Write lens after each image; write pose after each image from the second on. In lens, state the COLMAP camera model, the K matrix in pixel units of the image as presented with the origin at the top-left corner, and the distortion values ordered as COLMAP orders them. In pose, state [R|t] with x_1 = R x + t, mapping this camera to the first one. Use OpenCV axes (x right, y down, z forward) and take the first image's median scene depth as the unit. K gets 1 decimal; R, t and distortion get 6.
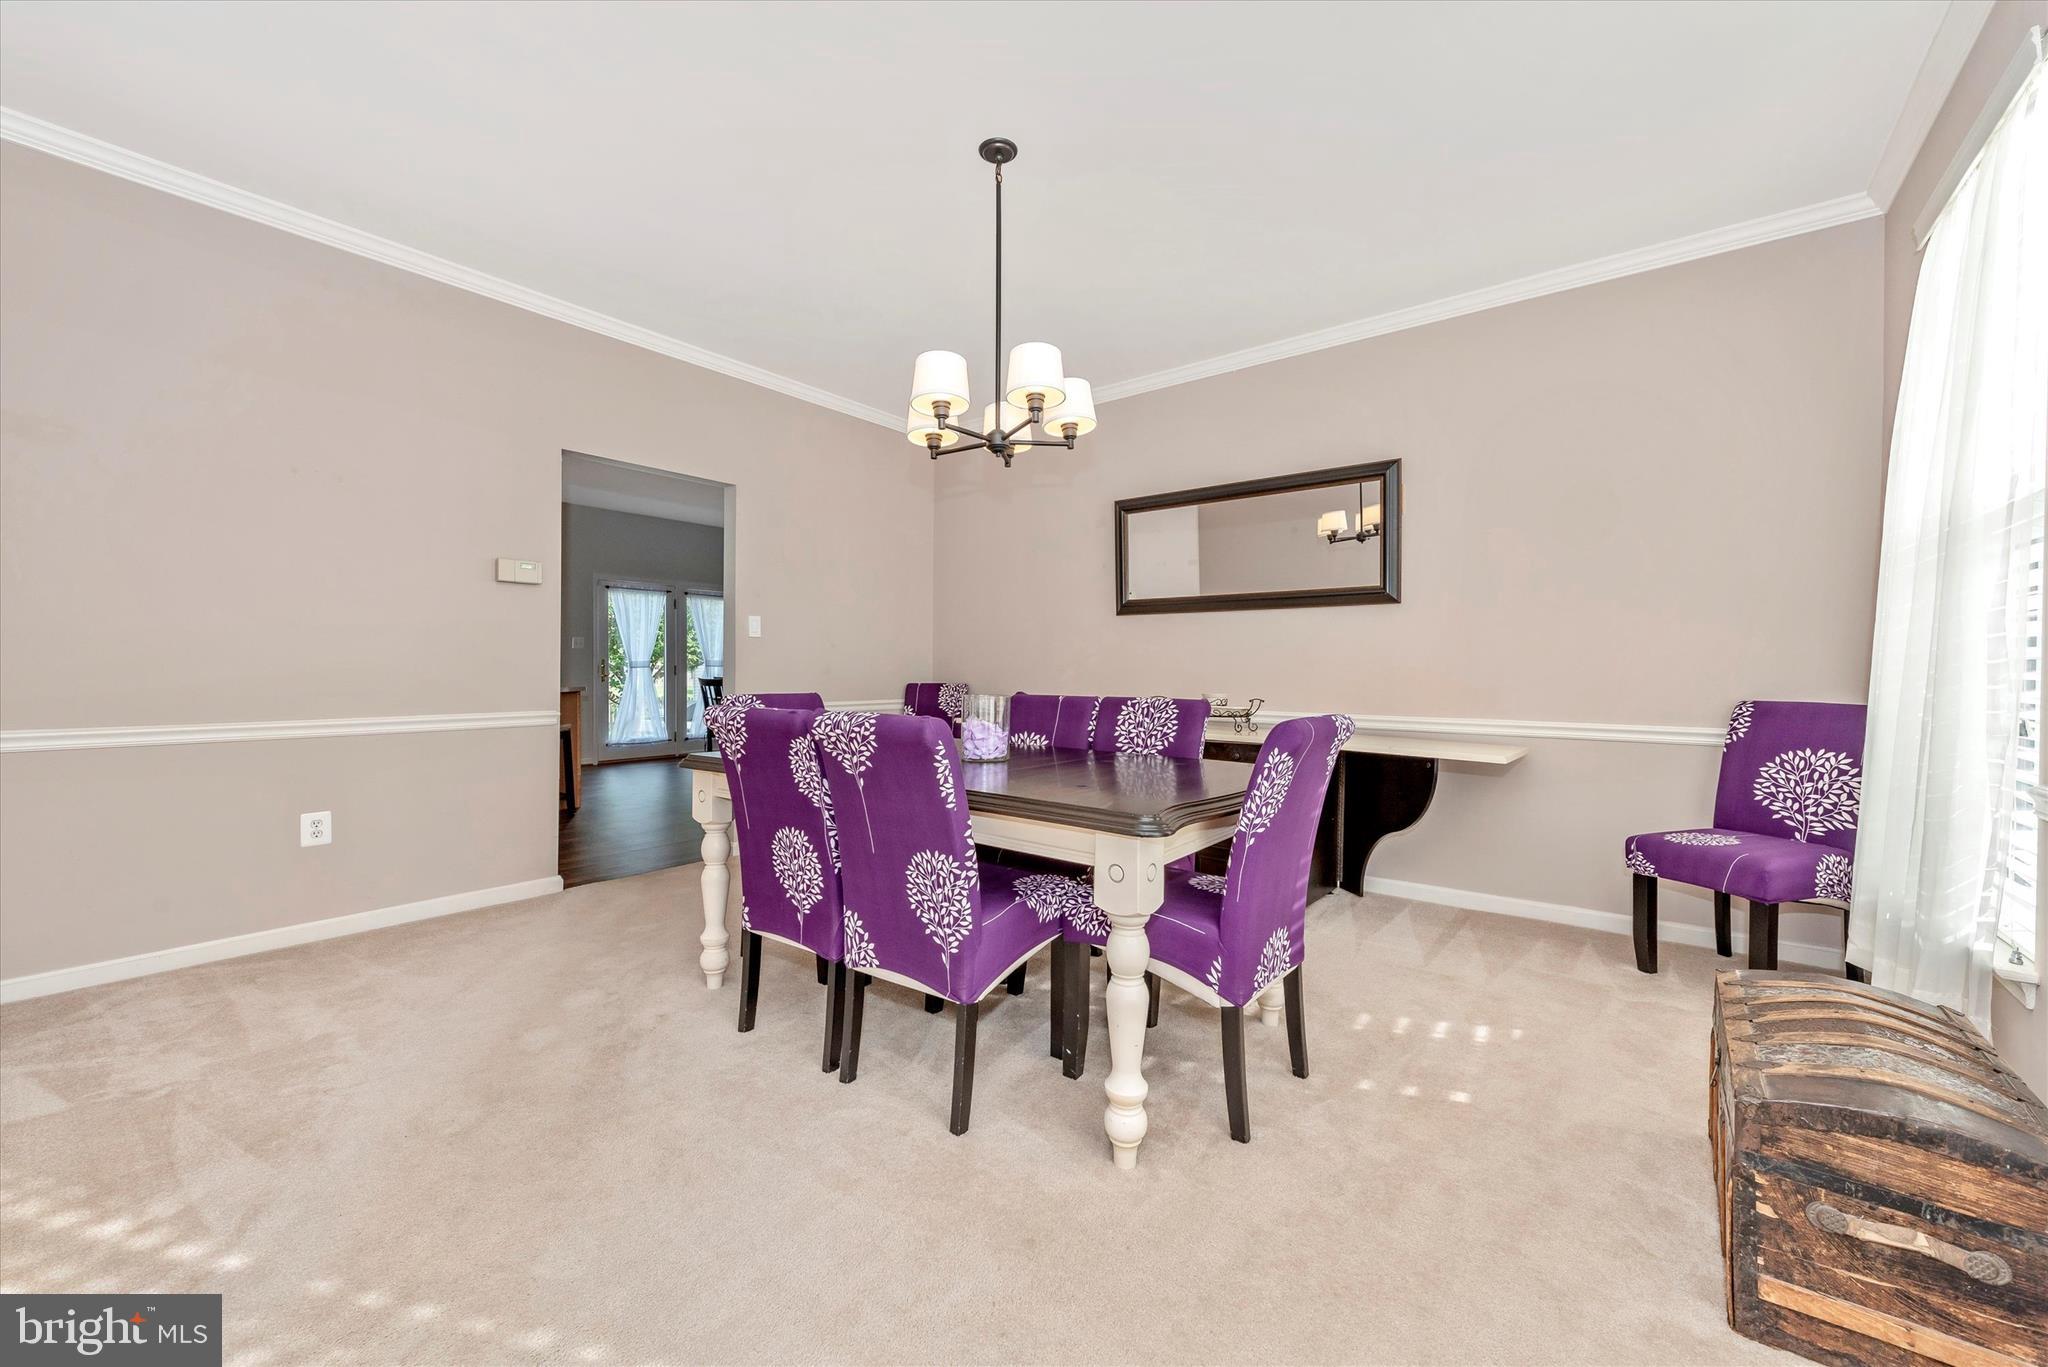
lens RADIAL K [[813.8, 0, 1022.0], [0, 813.8, 661.3], [0, 0, 1]] dist [0.017350, -0.005195]
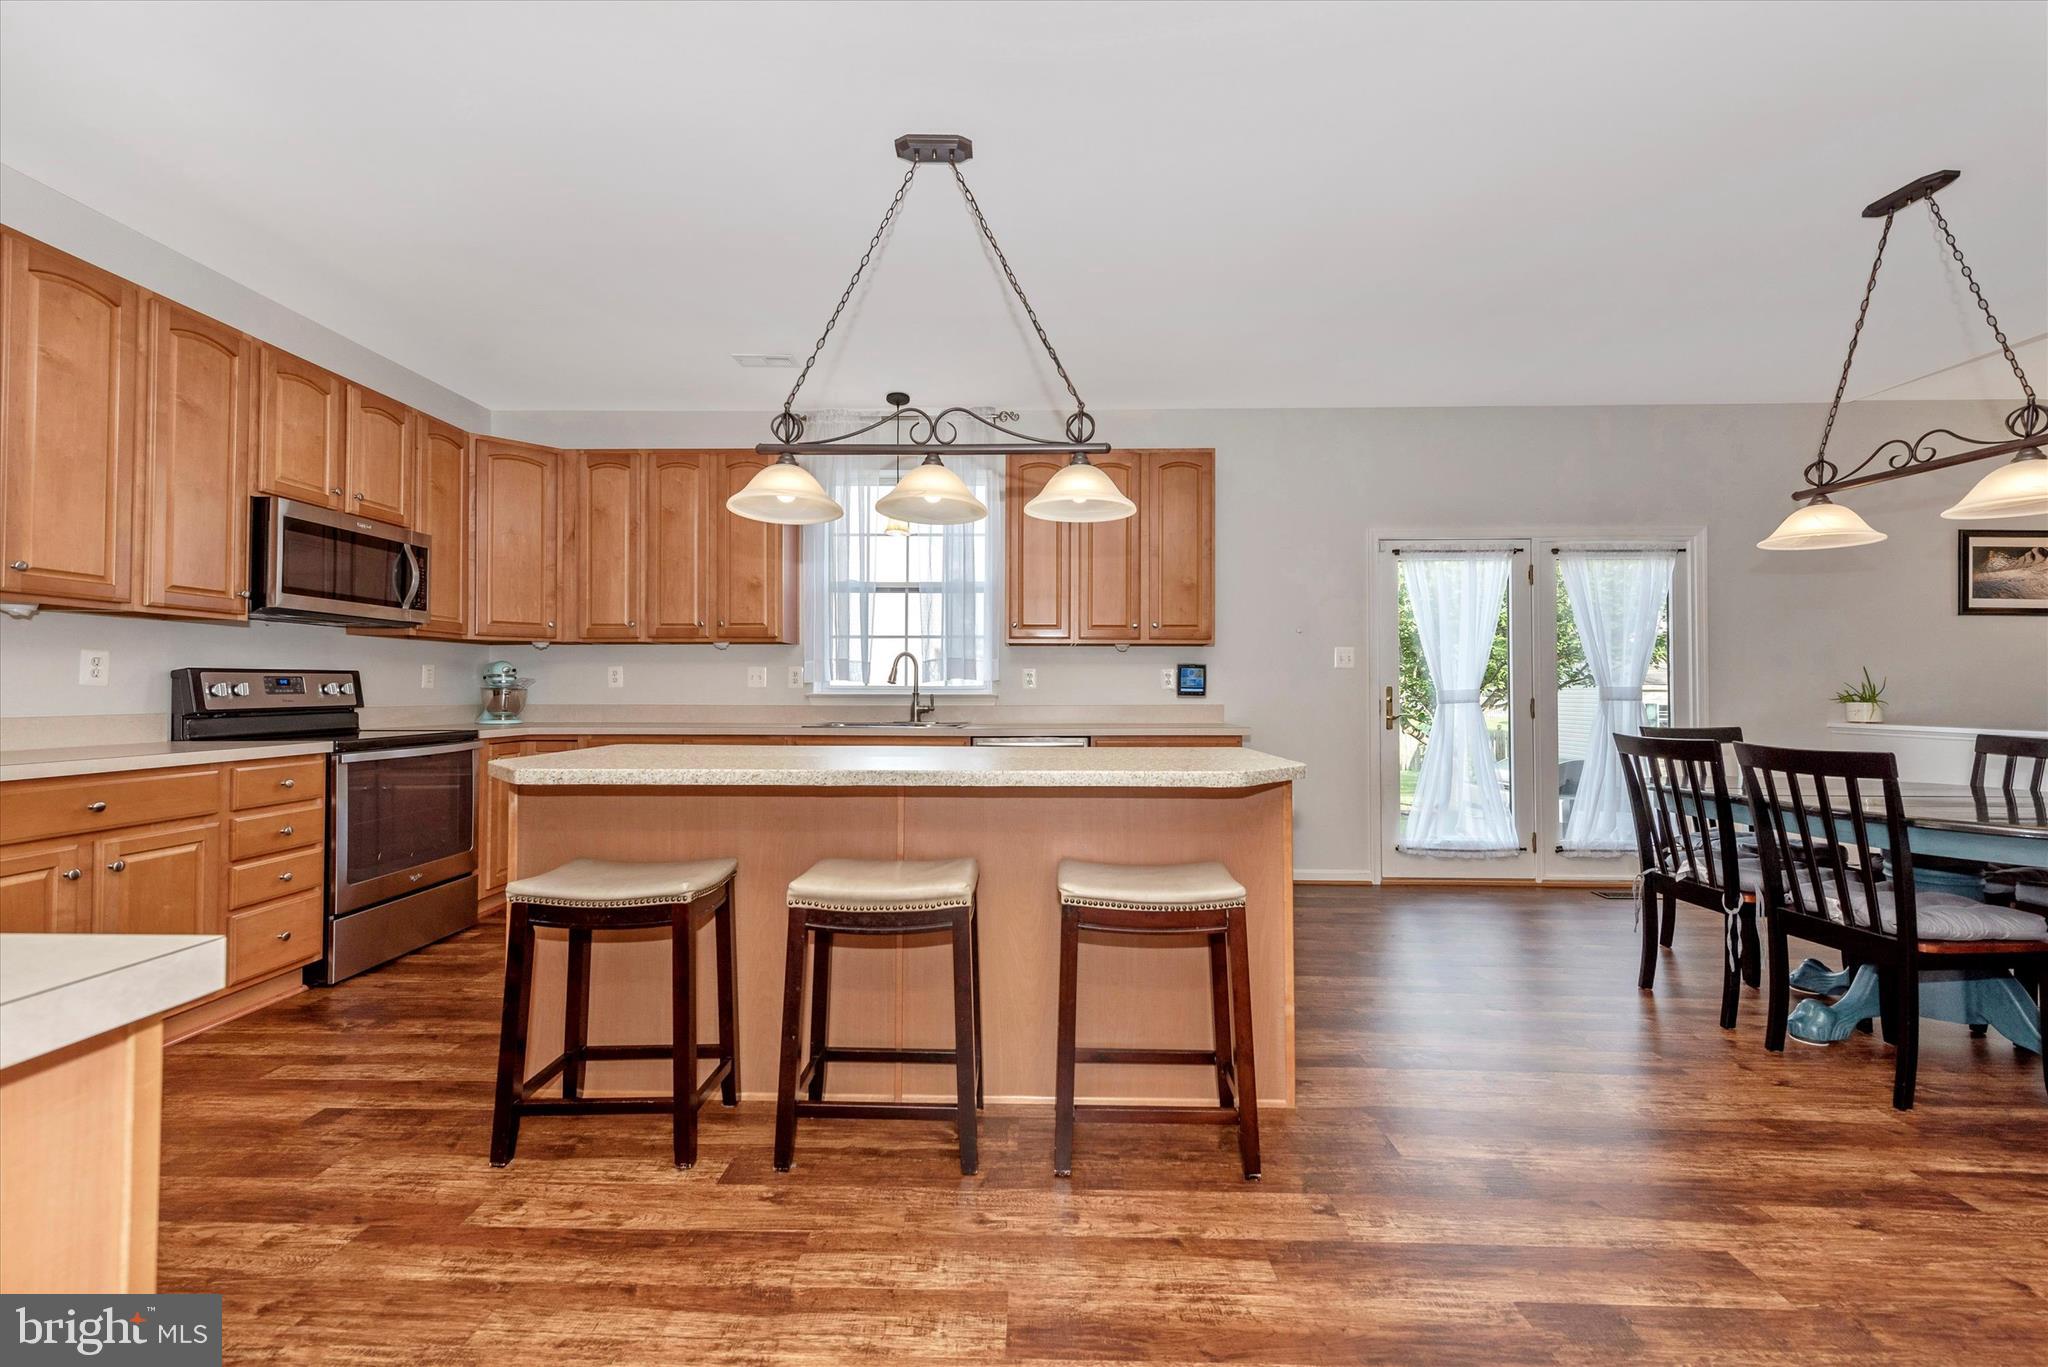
lens RADIAL K [[806.6, 0, 1020.2], [0, 806.6, 691.8], [0, 0, 1]] dist [0.012145, -0.002052]
pose [[0.583063, -0.001133, -0.812426, -0.207035], [0.006778, 0.999971, 0.003470, -0.001302], [0.812399, -0.007530, 0.583054, 0.461584]]
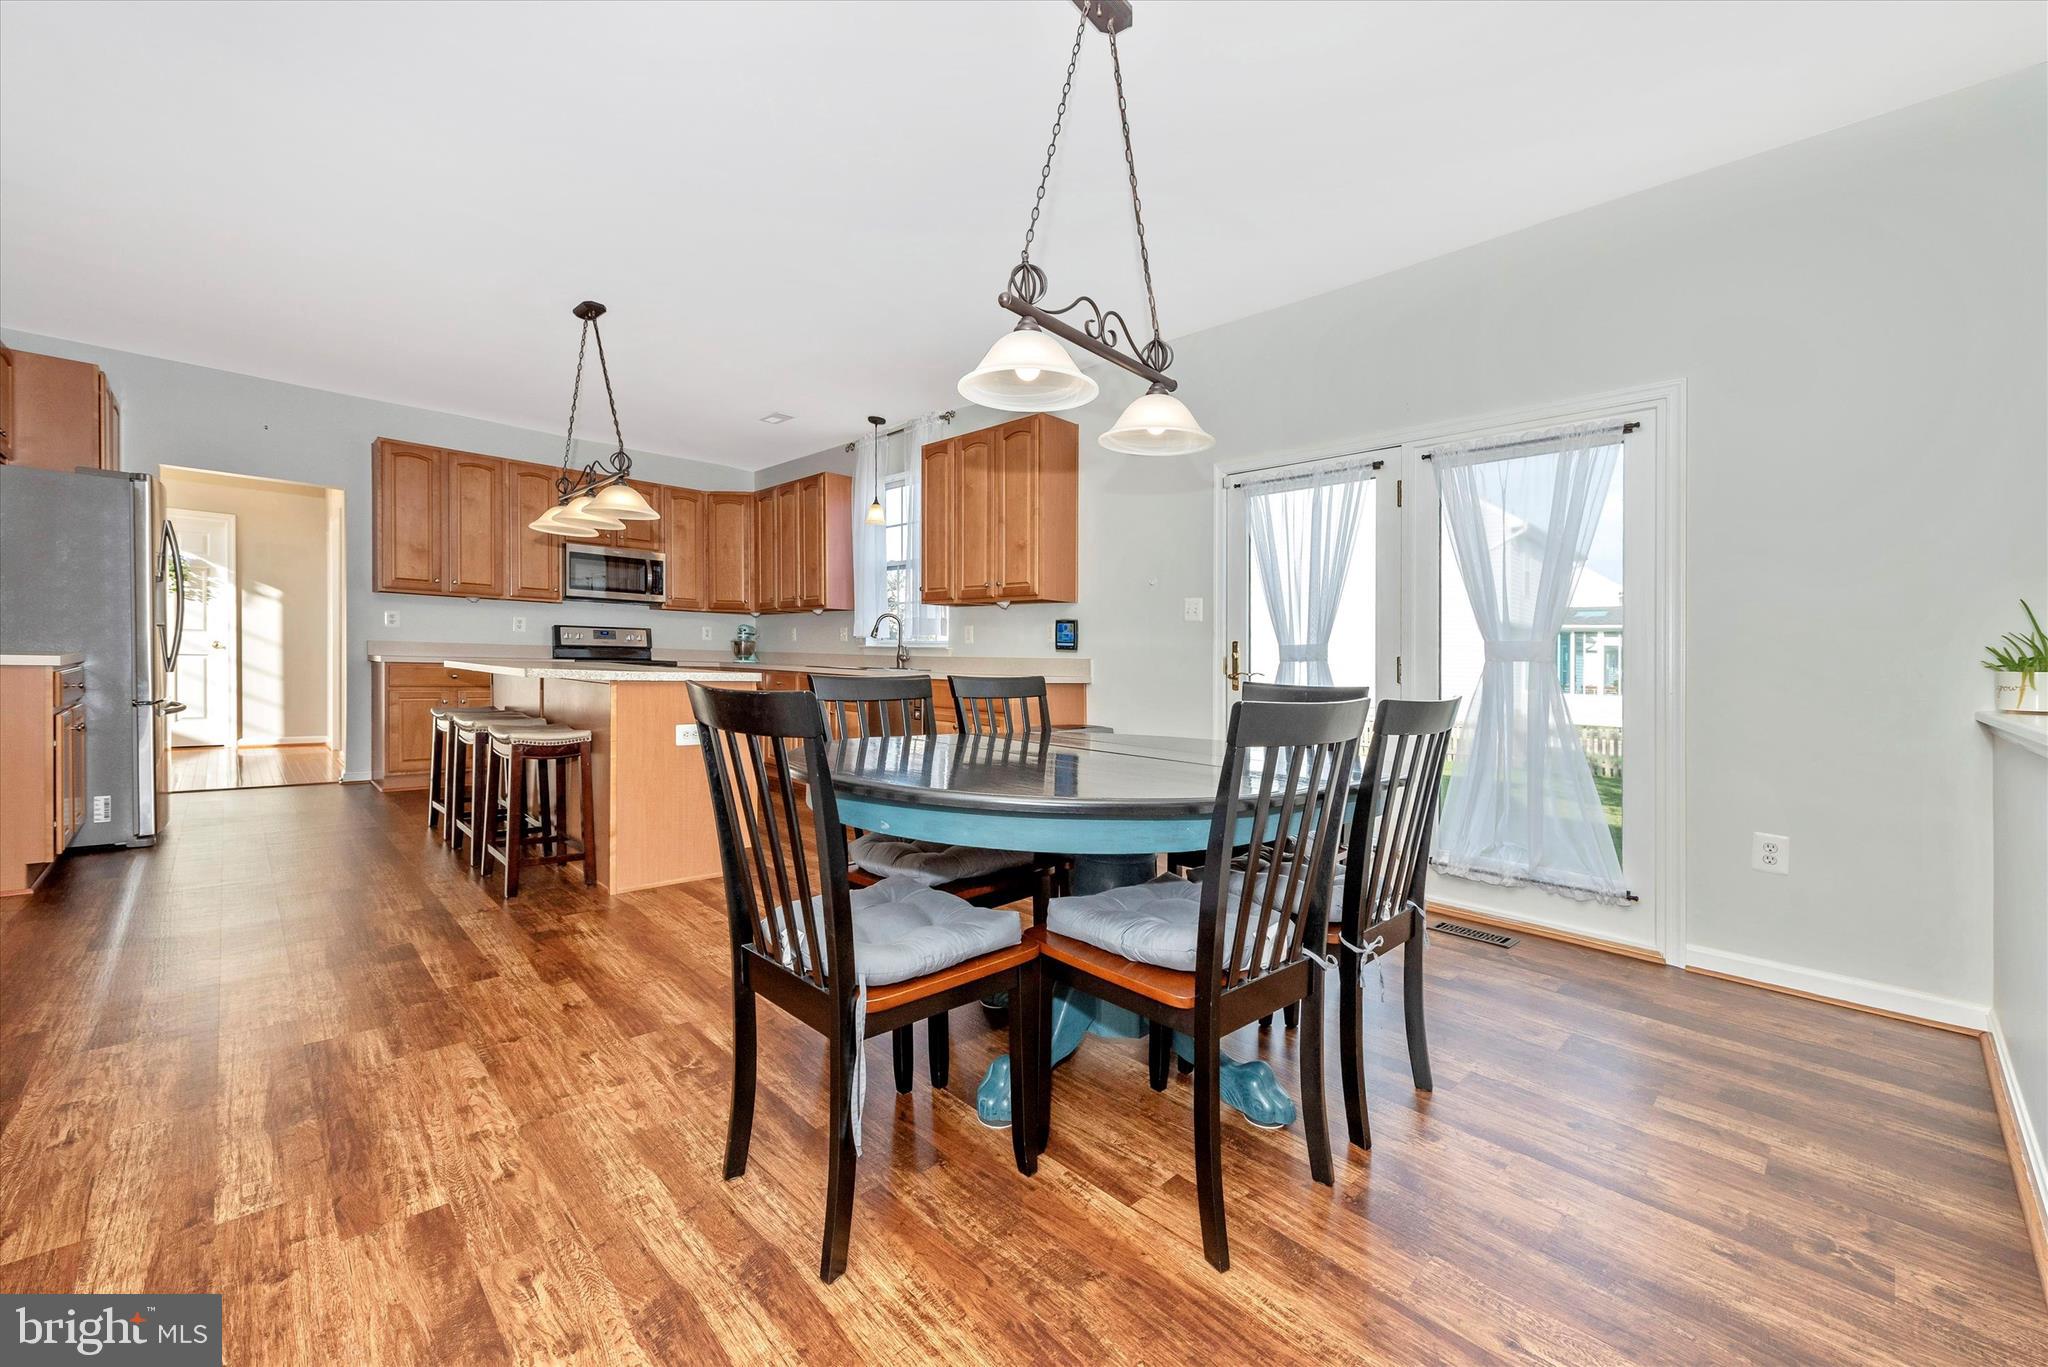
lens RADIAL K [[806.6, 0, 1020.2], [0, 806.6, 691.8], [0, 0, 1]] dist [0.012145, -0.002052]
pose [[-0.148535, 0.030765, -0.988429, -0.046435], [-0.020509, 0.999205, 0.034182, 0.012085], [0.988694, 0.025349, -0.147786, 0.841481]]
